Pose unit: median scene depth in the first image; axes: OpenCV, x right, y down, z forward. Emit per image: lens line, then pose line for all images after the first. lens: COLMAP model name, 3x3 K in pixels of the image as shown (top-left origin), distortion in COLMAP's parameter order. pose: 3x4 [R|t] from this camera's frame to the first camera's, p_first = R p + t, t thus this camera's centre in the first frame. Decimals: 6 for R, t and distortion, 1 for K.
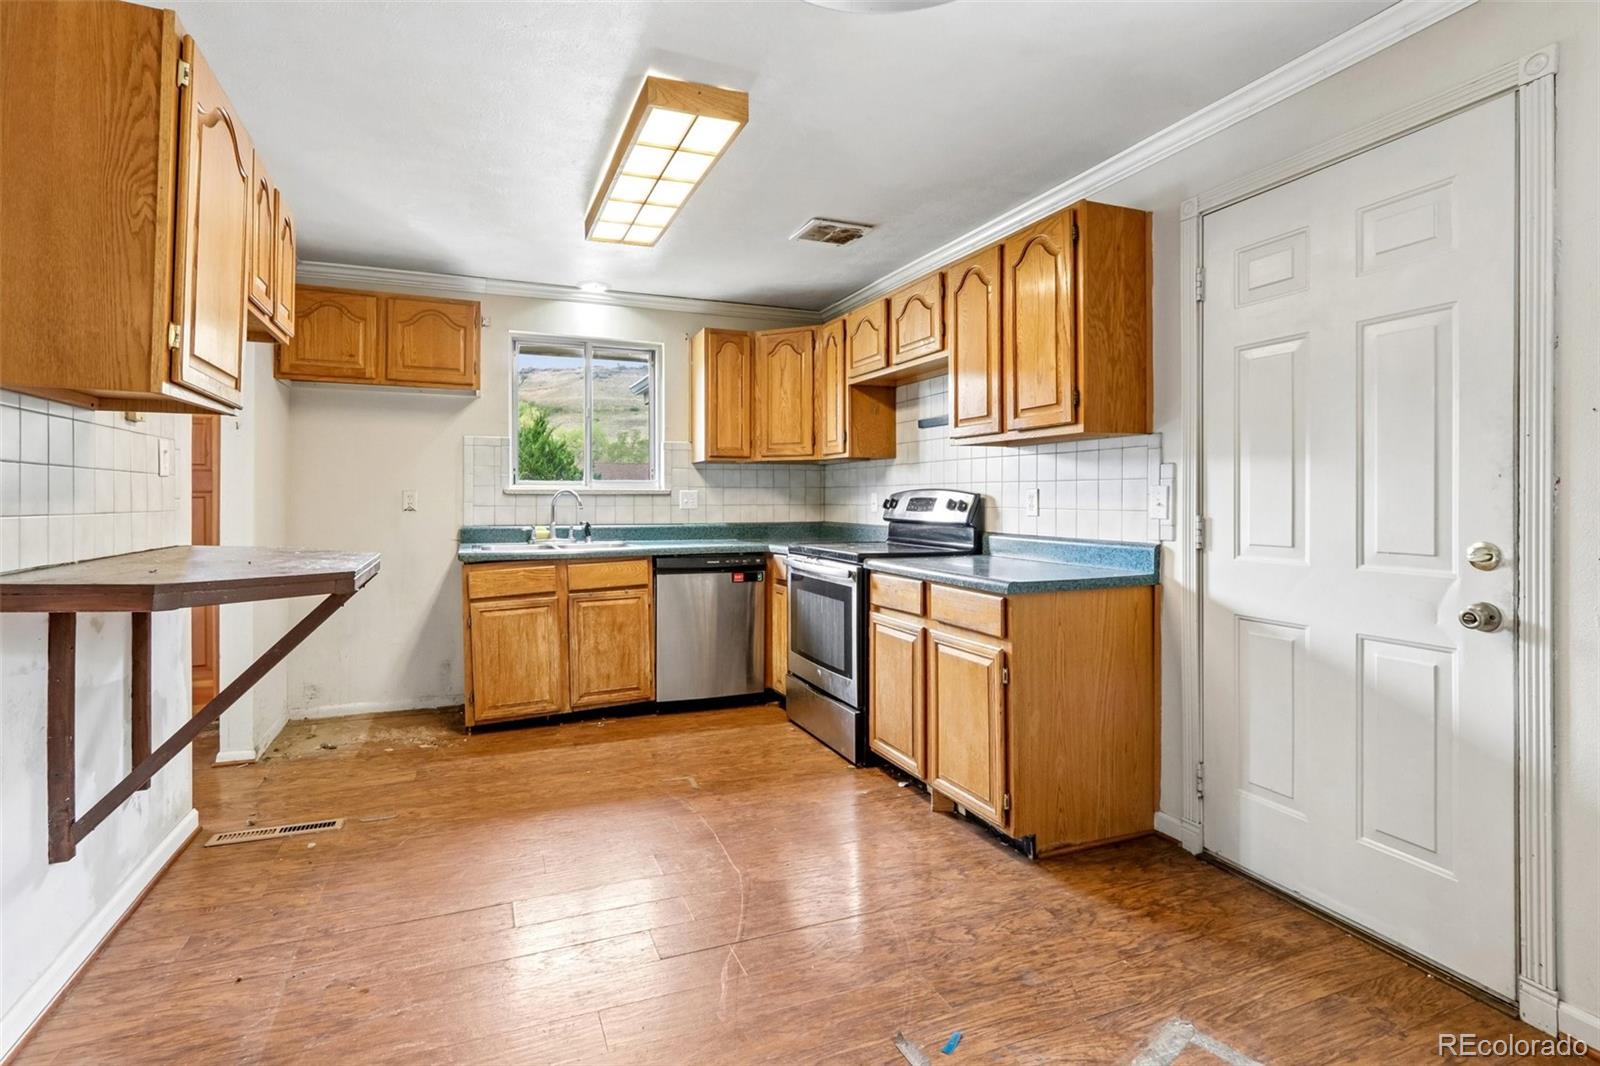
lens RADIAL K [[774.3, 0, 781.7], [0, 774.3, 492.6], [0, 0, 1]] dist [-0.006118, -0.000522]
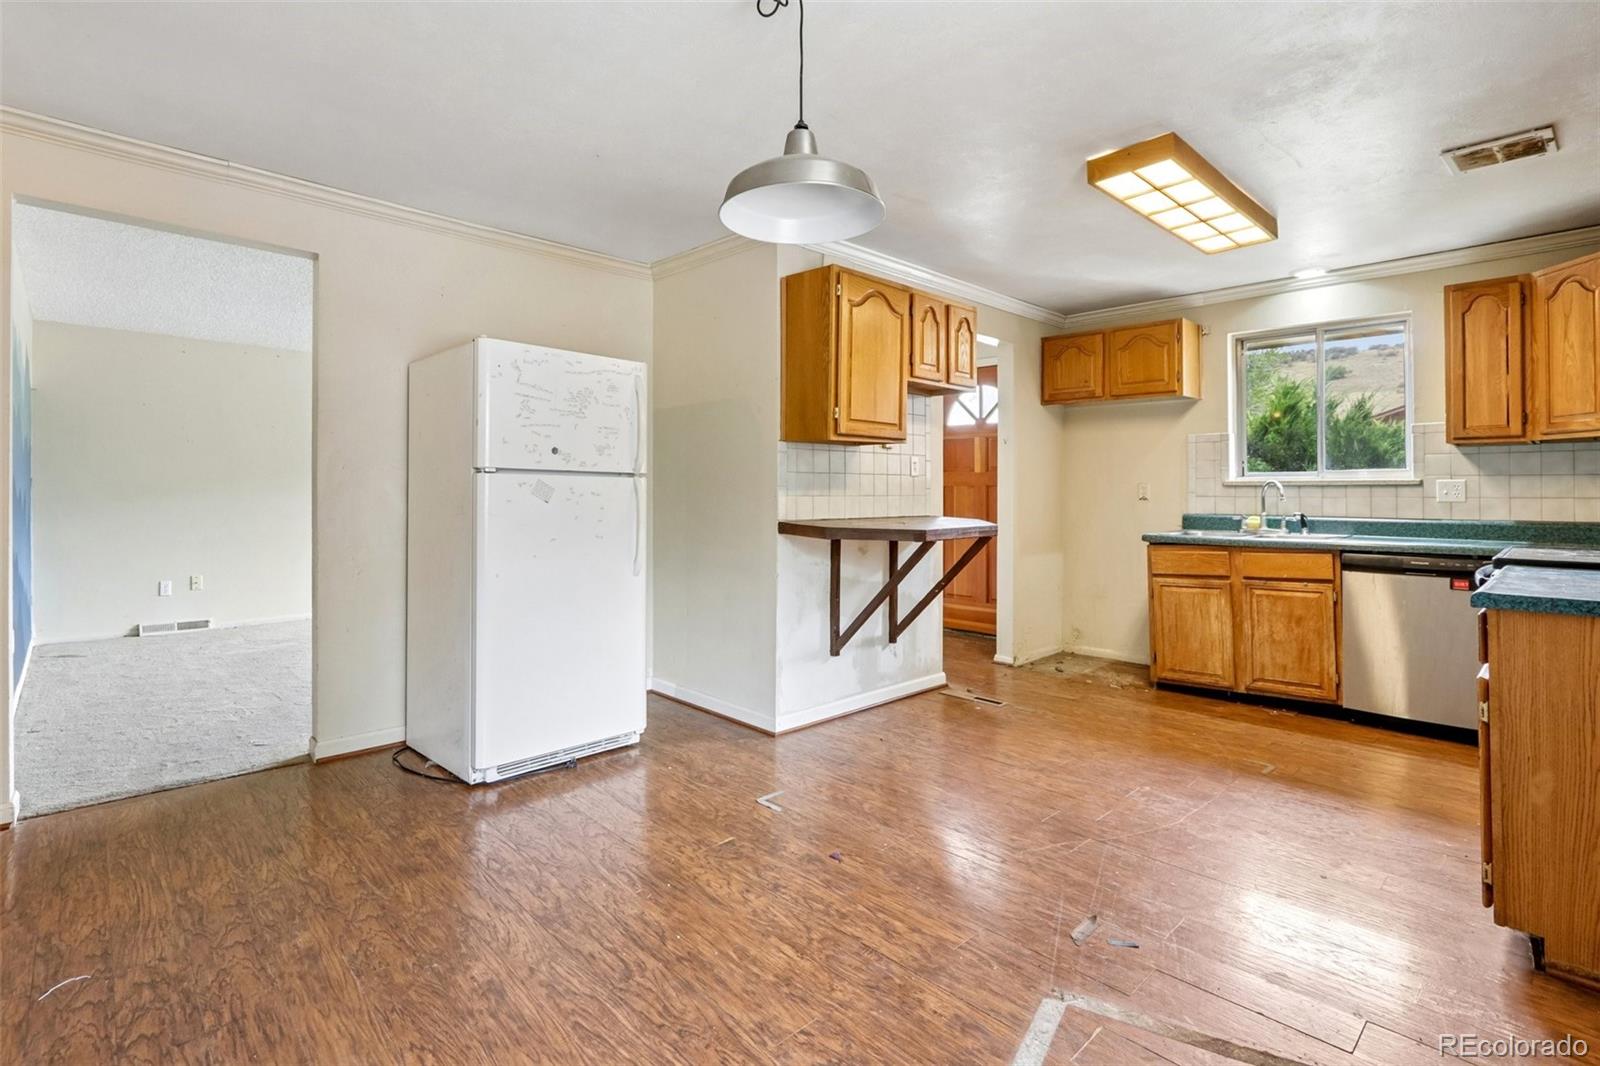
lens RADIAL K [[774.3, 0, 774.8], [0, 774.3, 460.2], [0, 0, 1]] dist [-0.006118, -0.000522]
pose [[0.357422, -0.036700, -0.933222, 0.474986], [0.004539, 0.999284, -0.037560, 0.004851], [0.933932, 0.009189, 0.357332, 0.027659]]
